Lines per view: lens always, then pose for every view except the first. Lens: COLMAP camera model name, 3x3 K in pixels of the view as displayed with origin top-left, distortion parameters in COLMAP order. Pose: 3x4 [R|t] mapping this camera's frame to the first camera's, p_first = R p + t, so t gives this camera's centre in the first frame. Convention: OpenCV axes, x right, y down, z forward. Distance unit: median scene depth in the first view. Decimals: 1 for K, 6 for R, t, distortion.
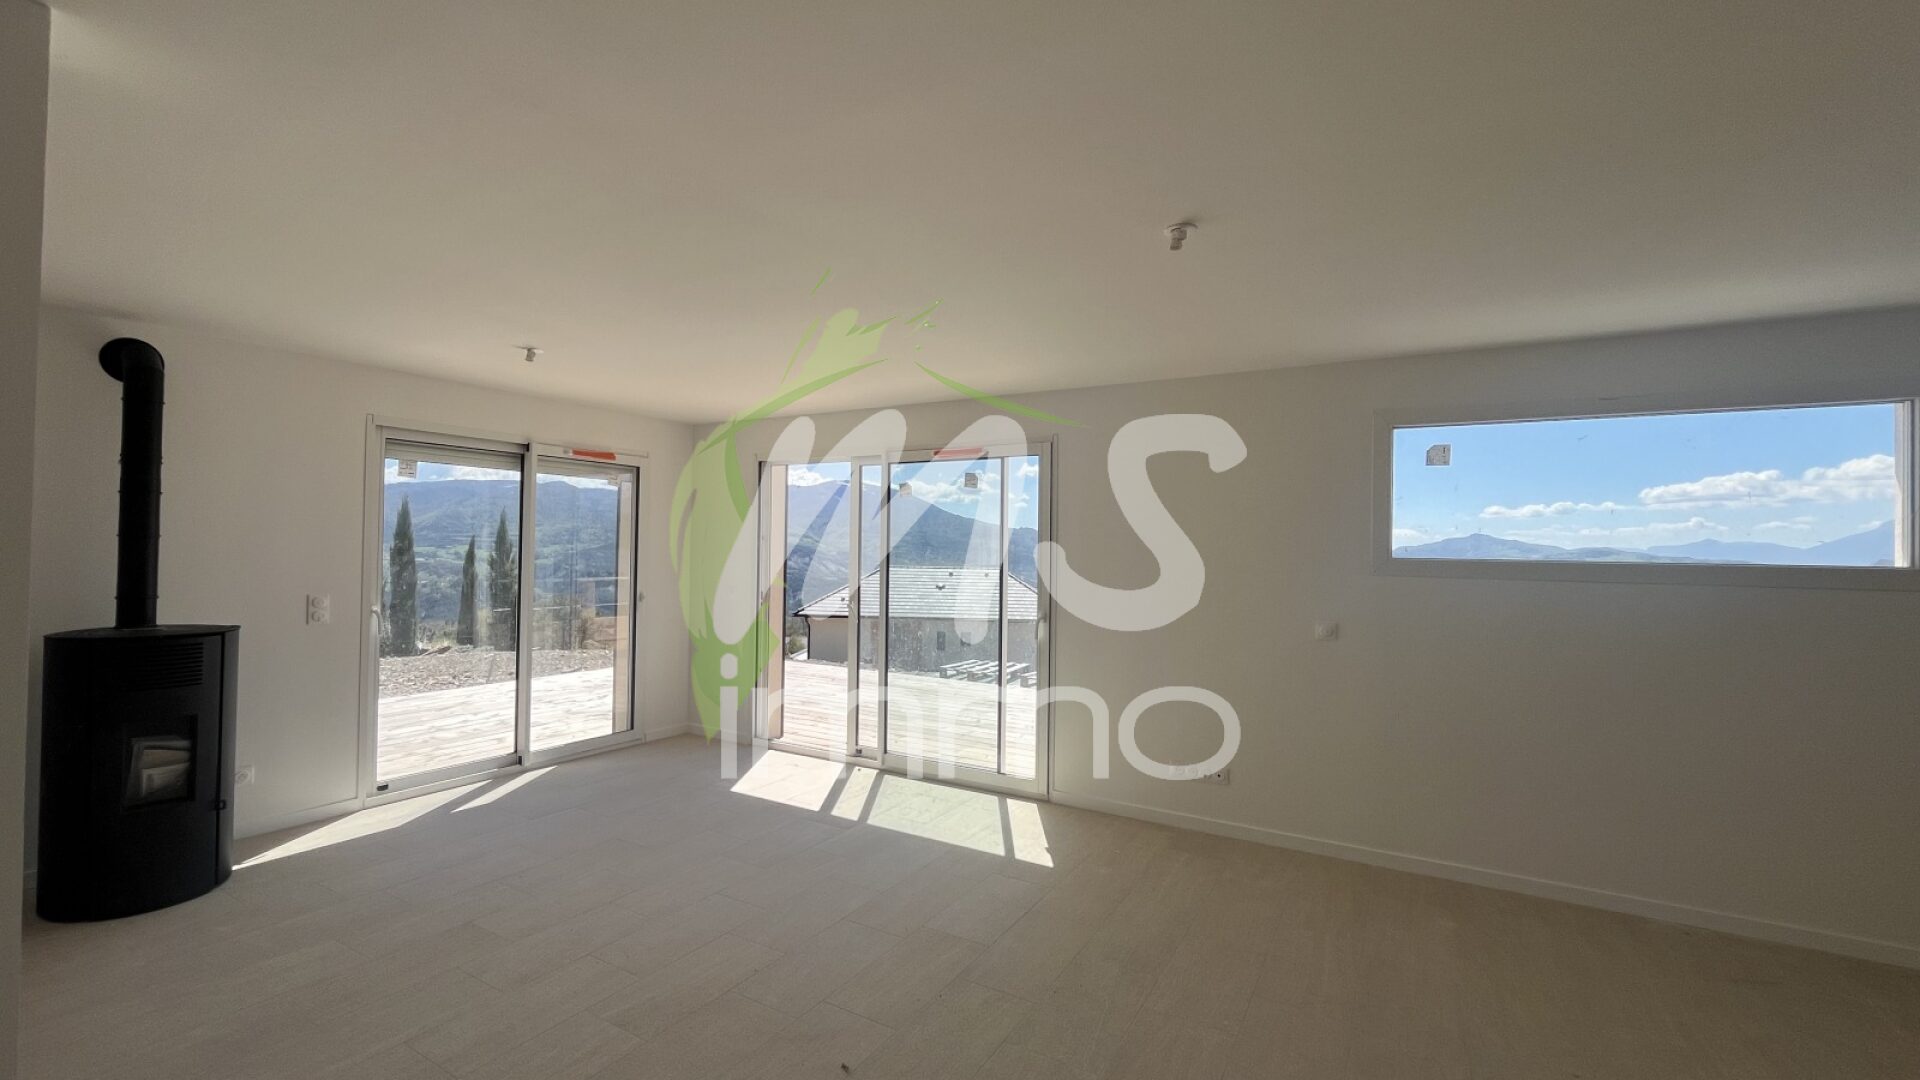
lens RADIAL K [[784.0, 0, 956.6], [0, 784.0, 538.0], [0, 0, 1]] dist [-0.000480, -0.000142]
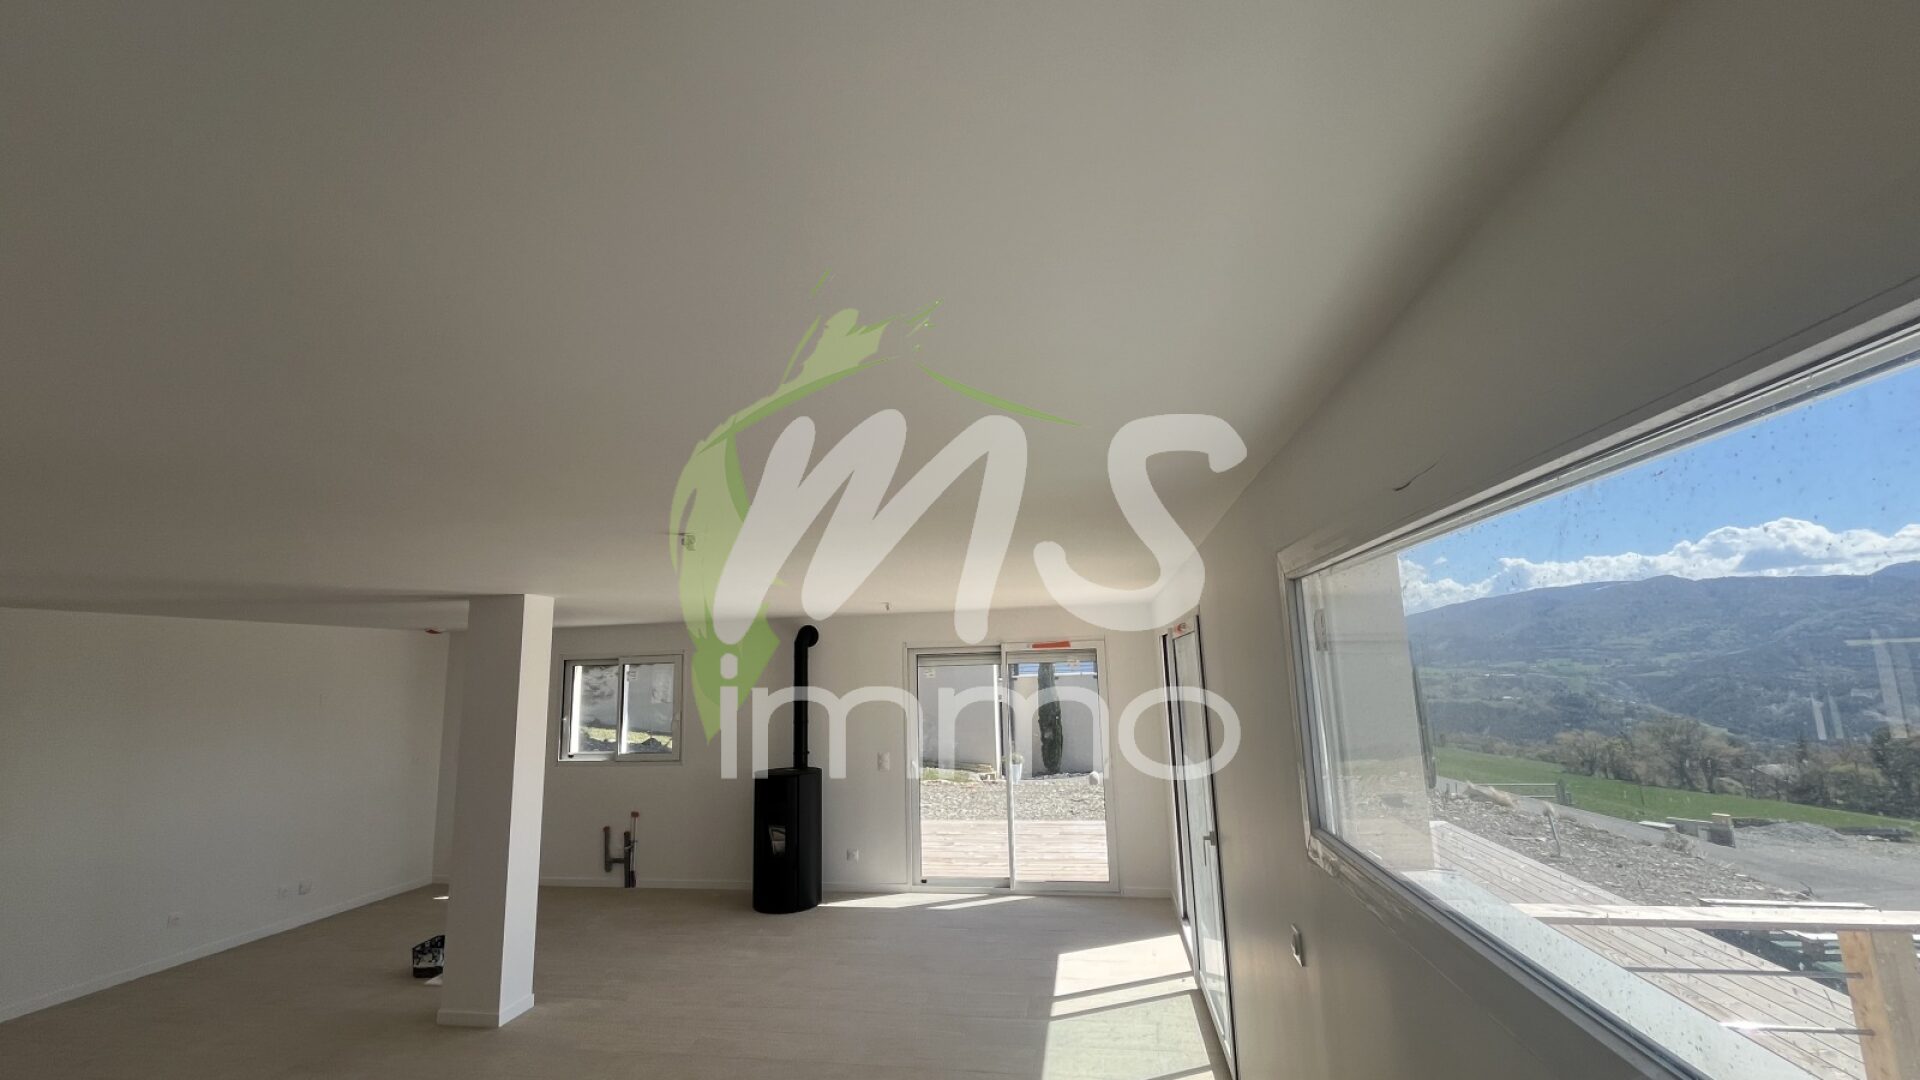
lens RADIAL K [[784.0, 0, 958.1], [0, 784.0, 534.8], [0, 0, 1]] dist [-0.000480, -0.000142]
pose [[0.345651, -0.188198, -0.919297, 0.762604], [0.050041, 0.981984, -0.182216, -0.063310], [0.937028, 0.016981, 0.348841, 0.450871]]
